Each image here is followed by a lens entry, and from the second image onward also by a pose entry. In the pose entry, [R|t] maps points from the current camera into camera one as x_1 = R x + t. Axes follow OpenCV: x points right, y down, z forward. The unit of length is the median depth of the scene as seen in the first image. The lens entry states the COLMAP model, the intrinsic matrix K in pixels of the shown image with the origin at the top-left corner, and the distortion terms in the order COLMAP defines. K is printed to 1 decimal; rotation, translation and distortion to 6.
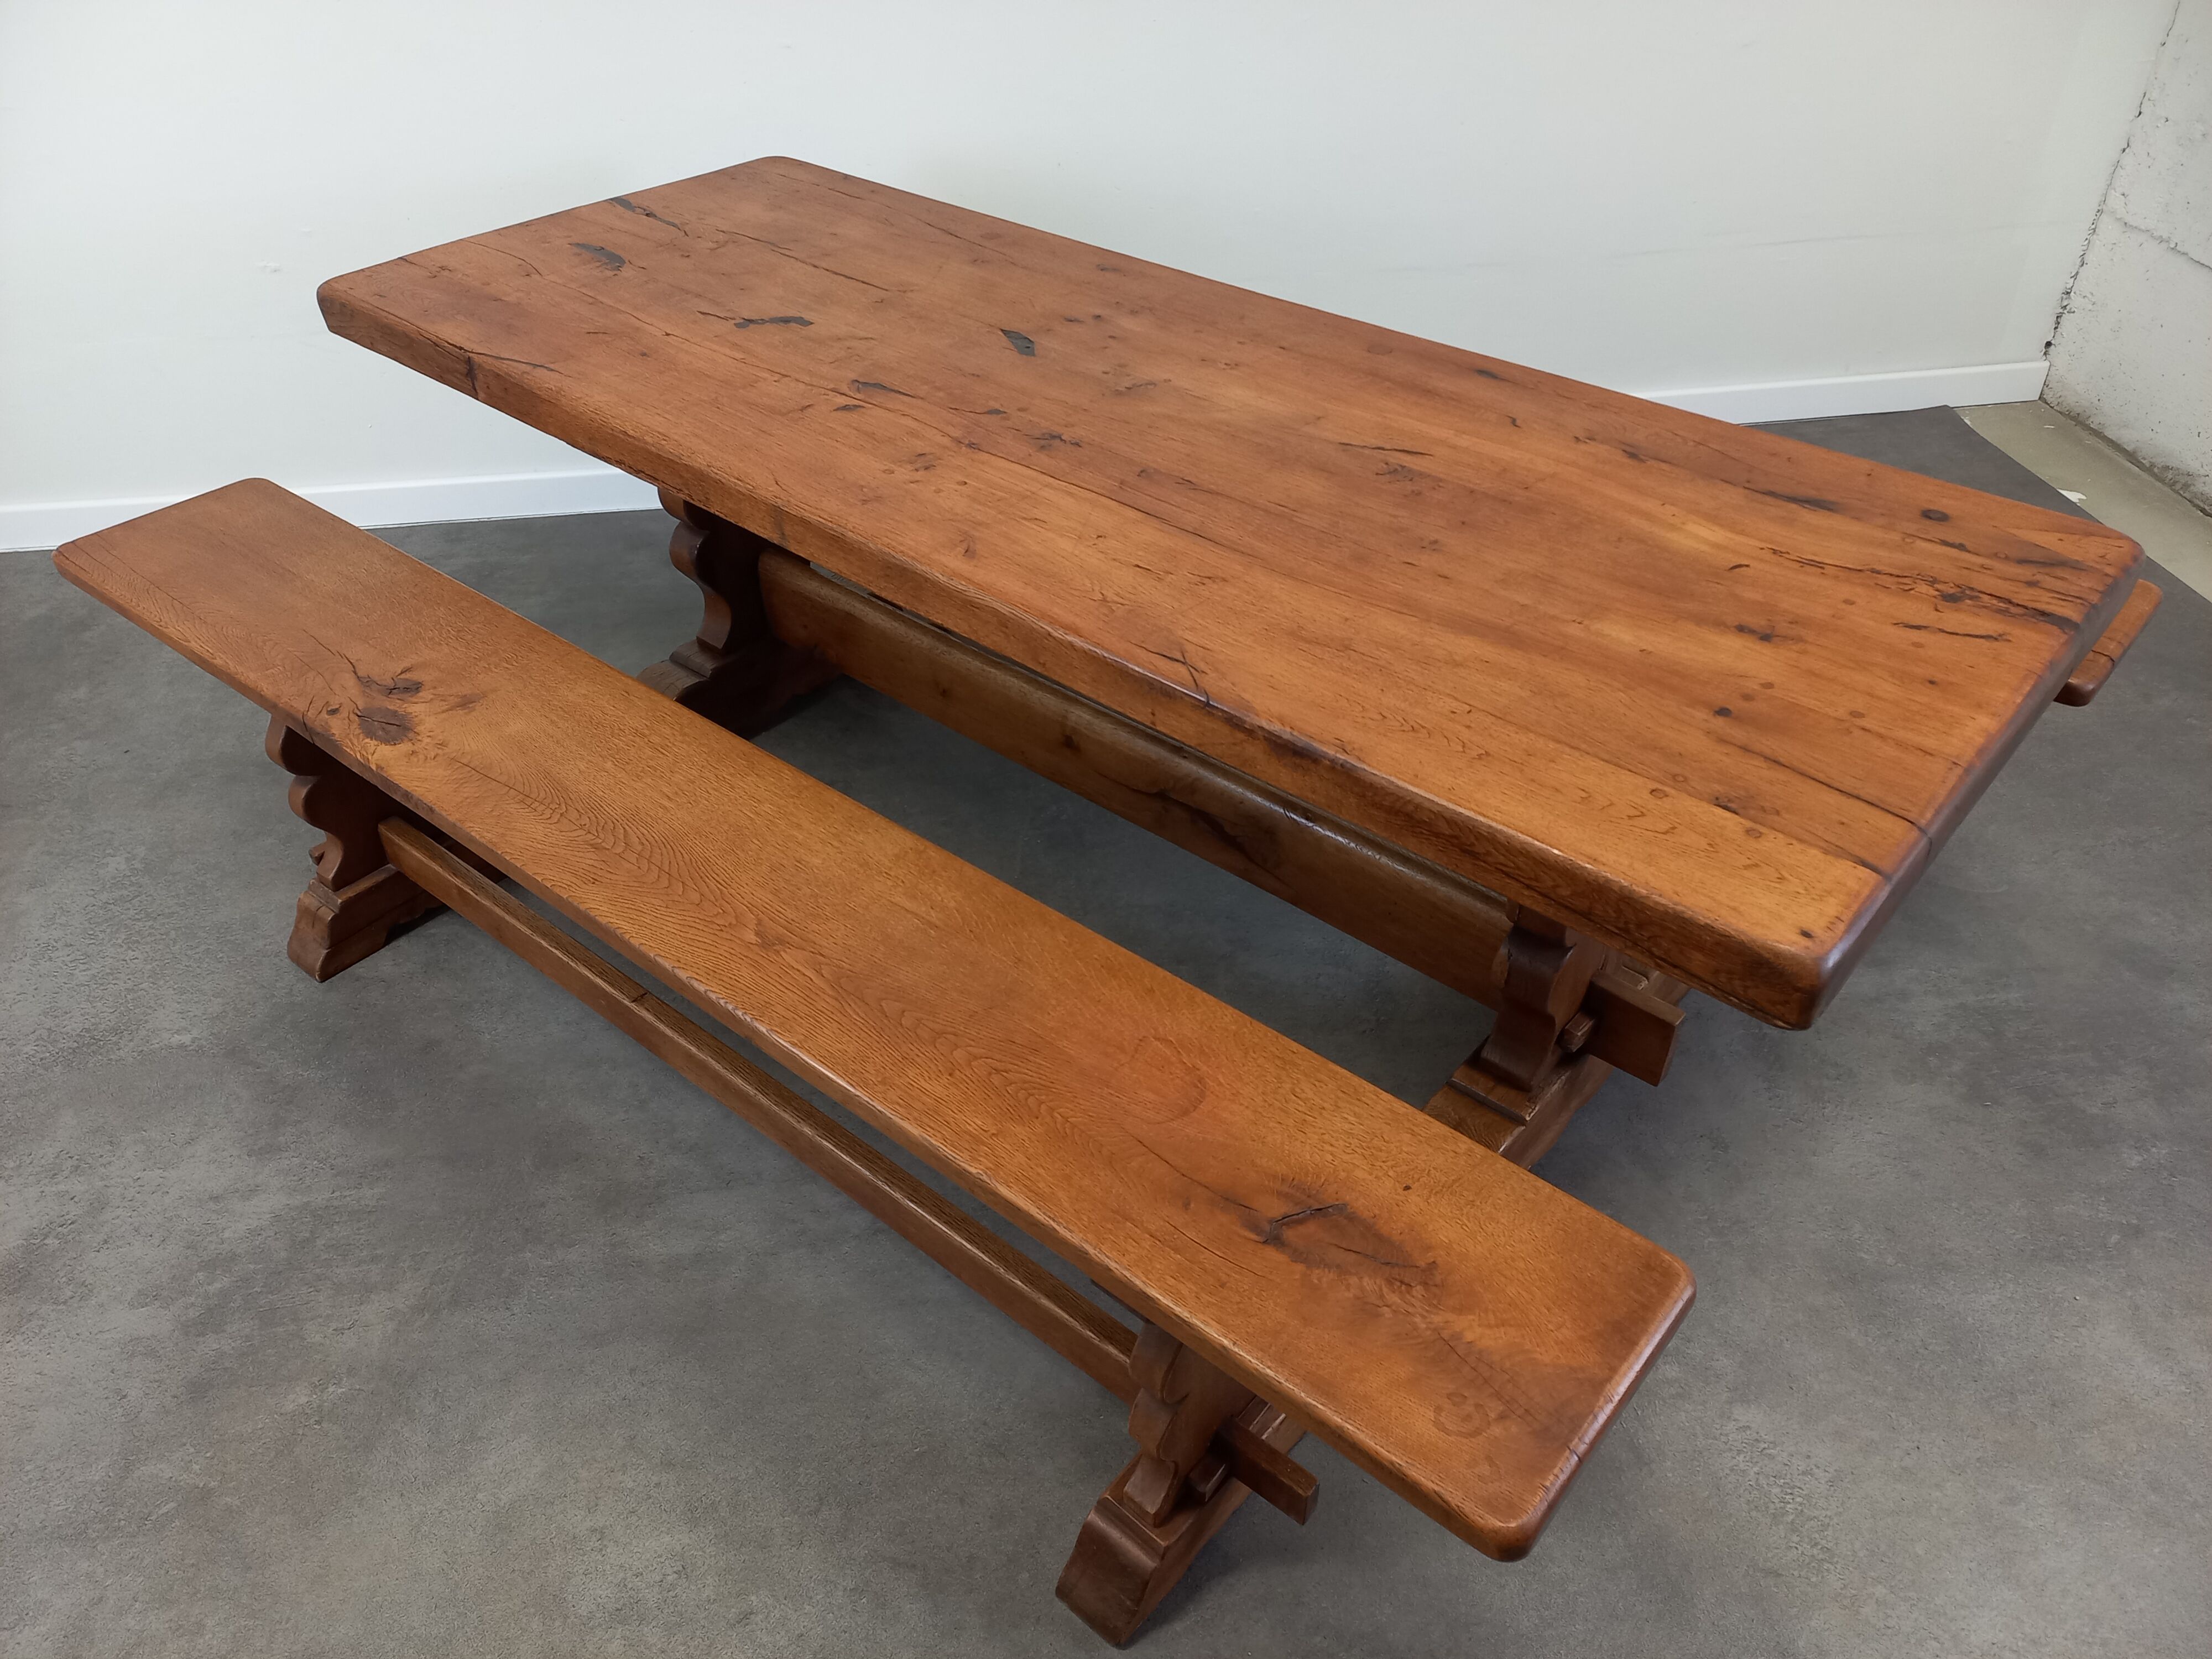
lens RADIAL K [[1611.3, 0, 1098.3], [0, 1611.3, 870.5], [0, 0, 1]] dist [0.071042, -0.049475]
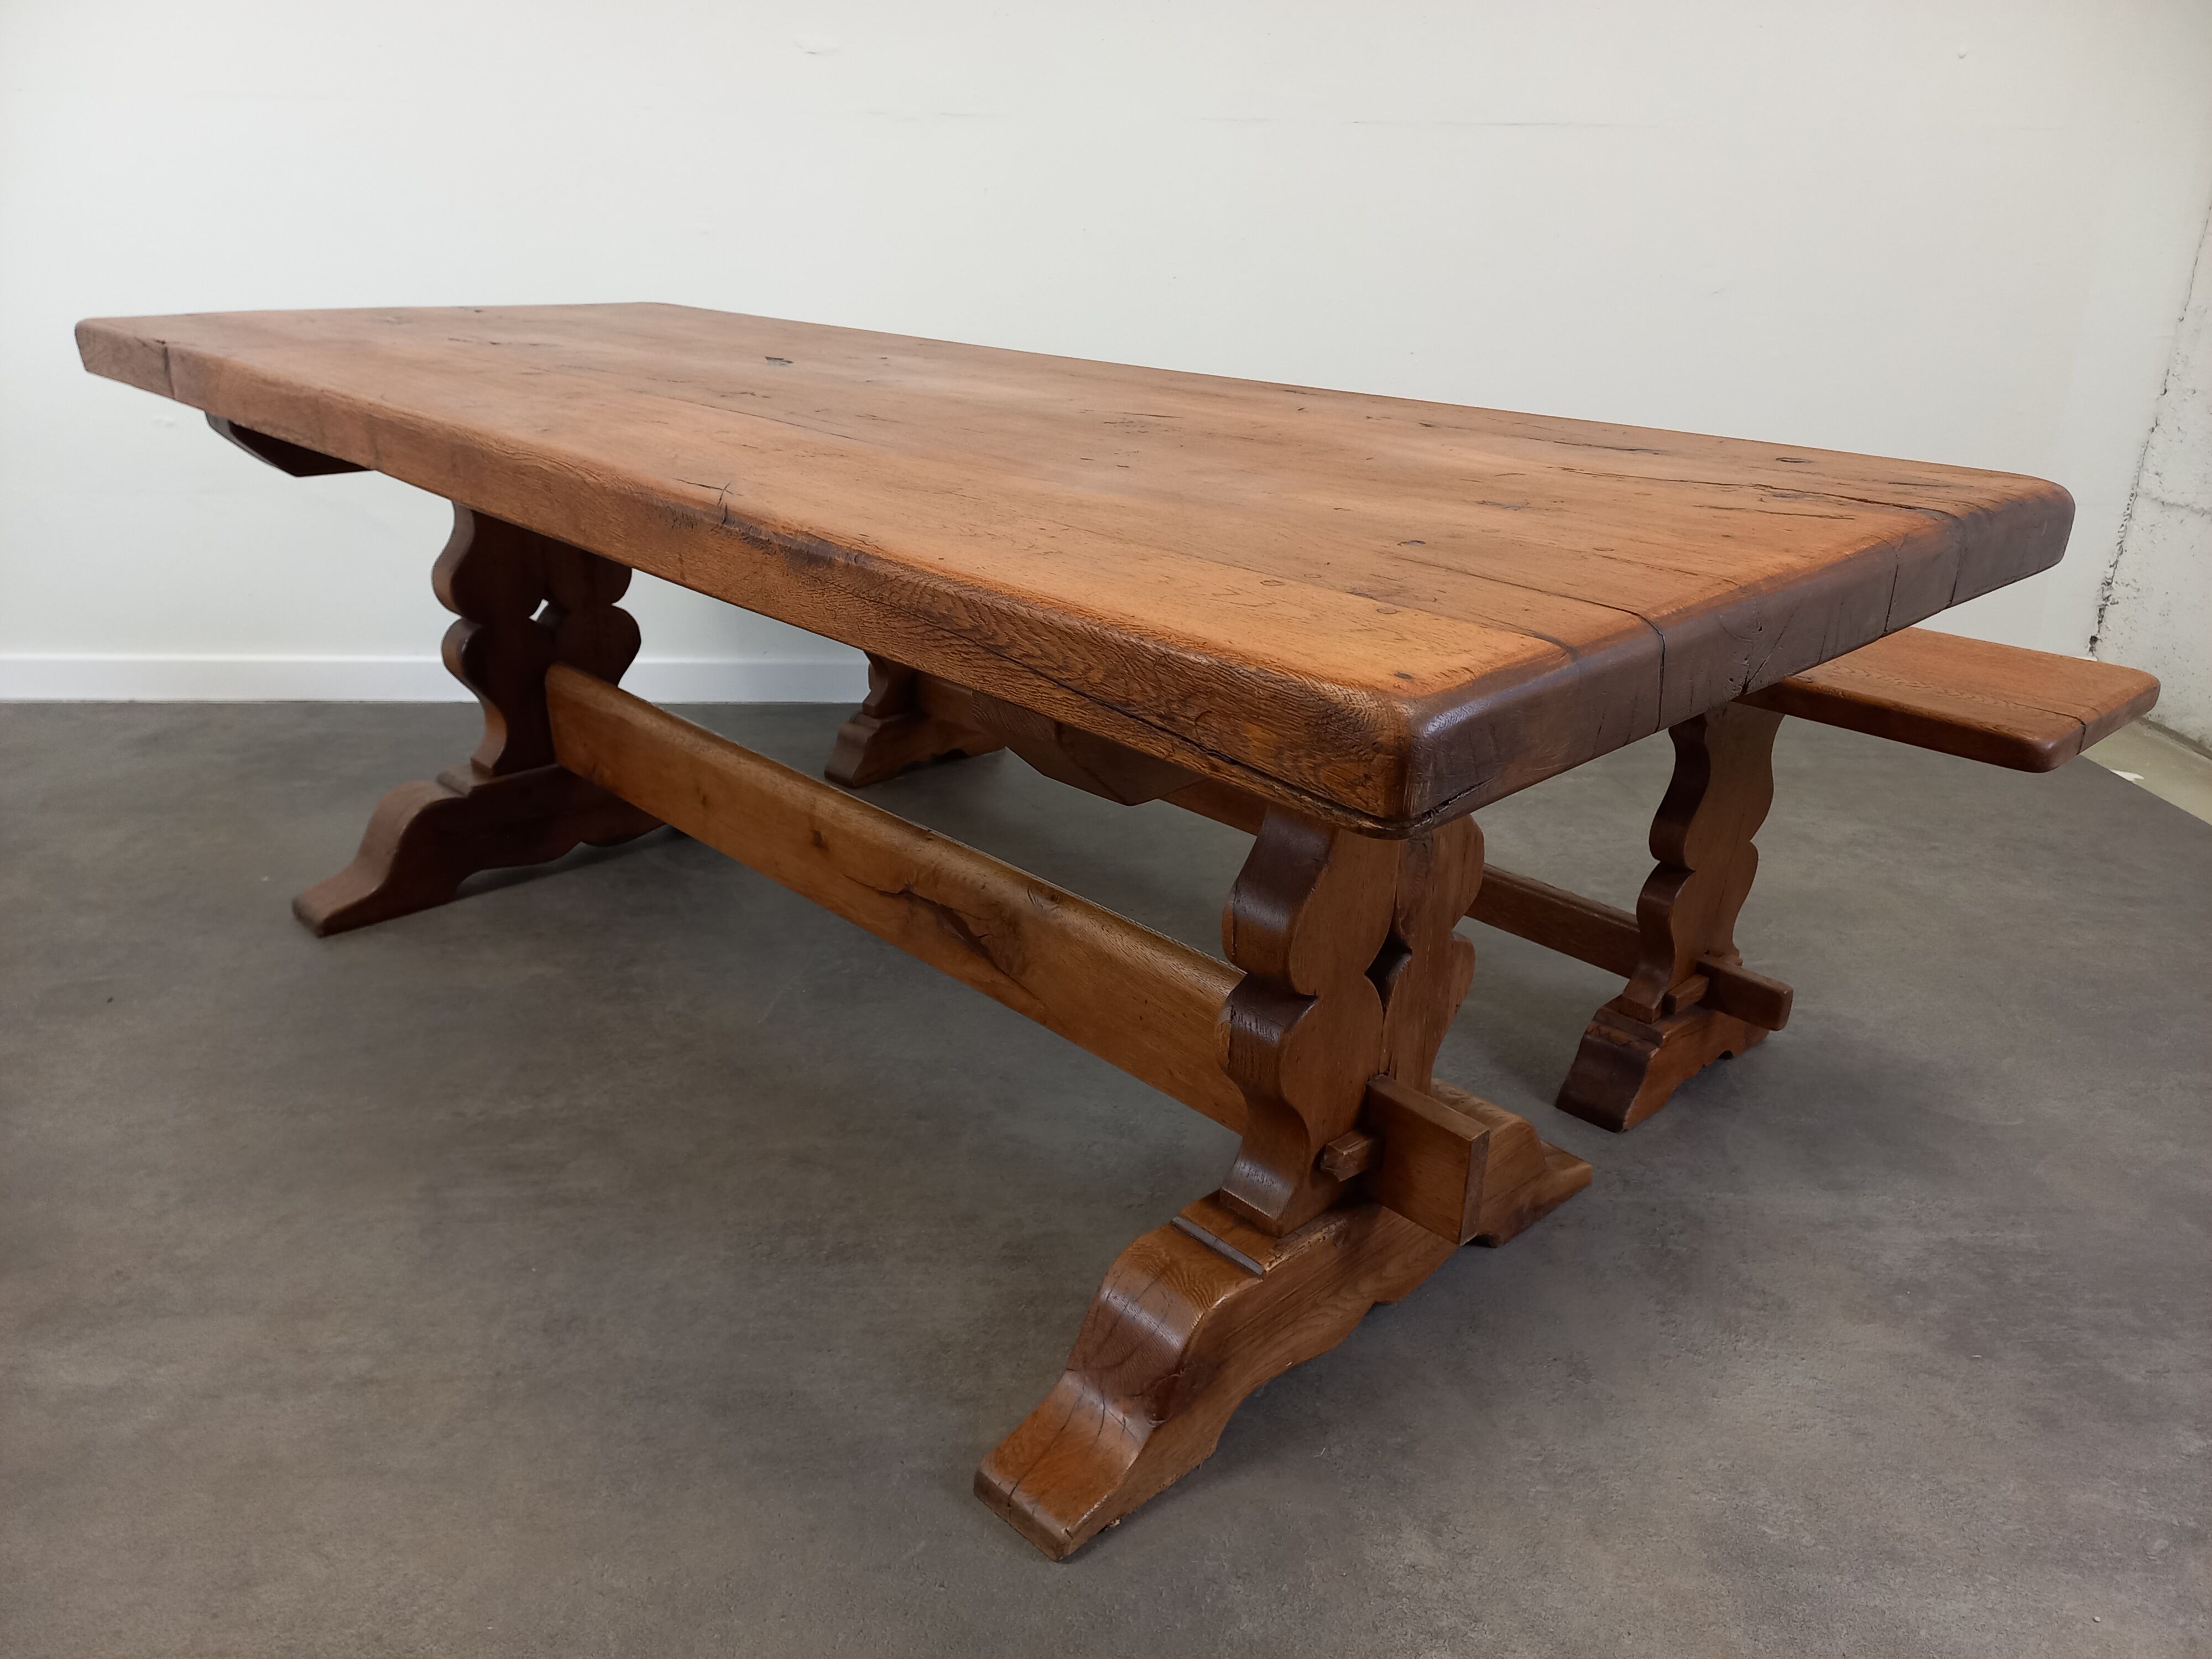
lens RADIAL K [[1625.9, 0, 1105.0], [0, 1625.9, 879.9], [0, 0, 1]] dist [0.062099, -0.040607]
pose [[0.994746, 0.059842, -0.083058, 0.233876], [-0.080414, 0.958864, -0.272239, 0.181960], [0.063350, 0.277488, 0.958638, 0.258376]]
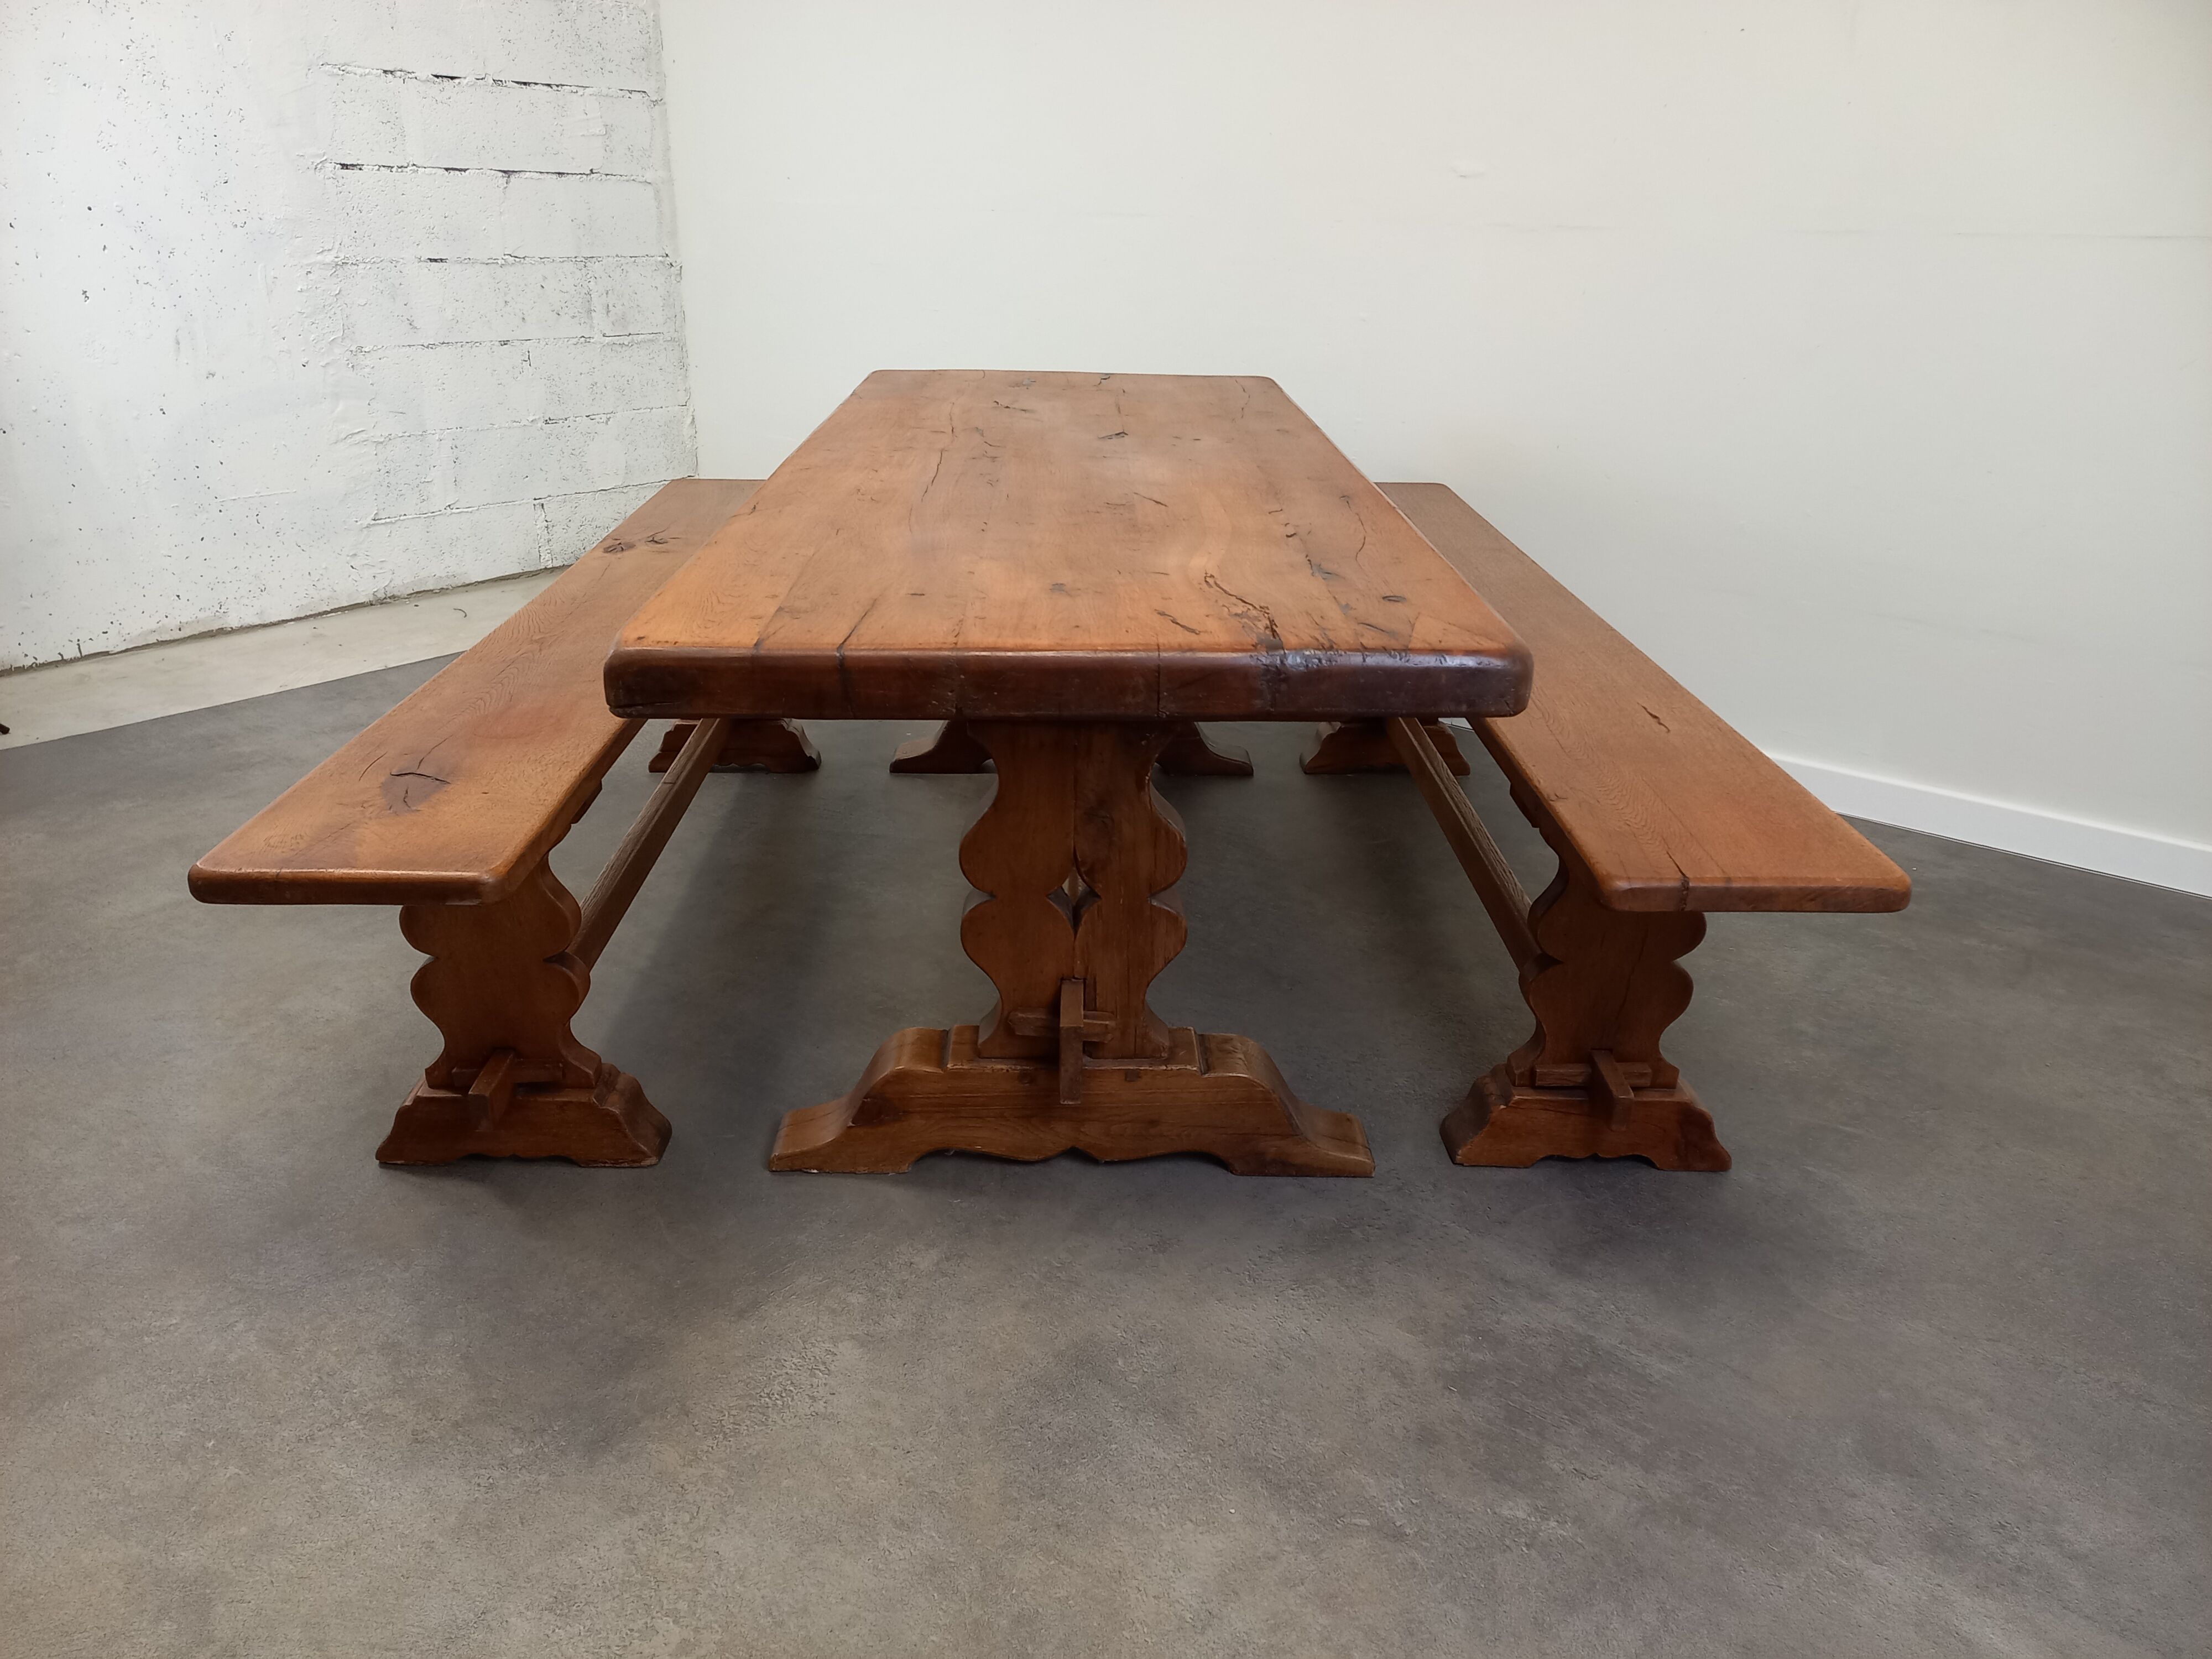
lens RADIAL K [[1632.2, 0, 1077.9], [0, 1632.2, 858.6], [0, 0, 1]] dist [0.054128, -0.026999]
pose [[0.653924, 0.305737, -0.692032, 0.972451], [-0.489660, 0.868320, -0.079075, 0.075088], [0.576730, 0.390569, 0.717522, 0.223437]]
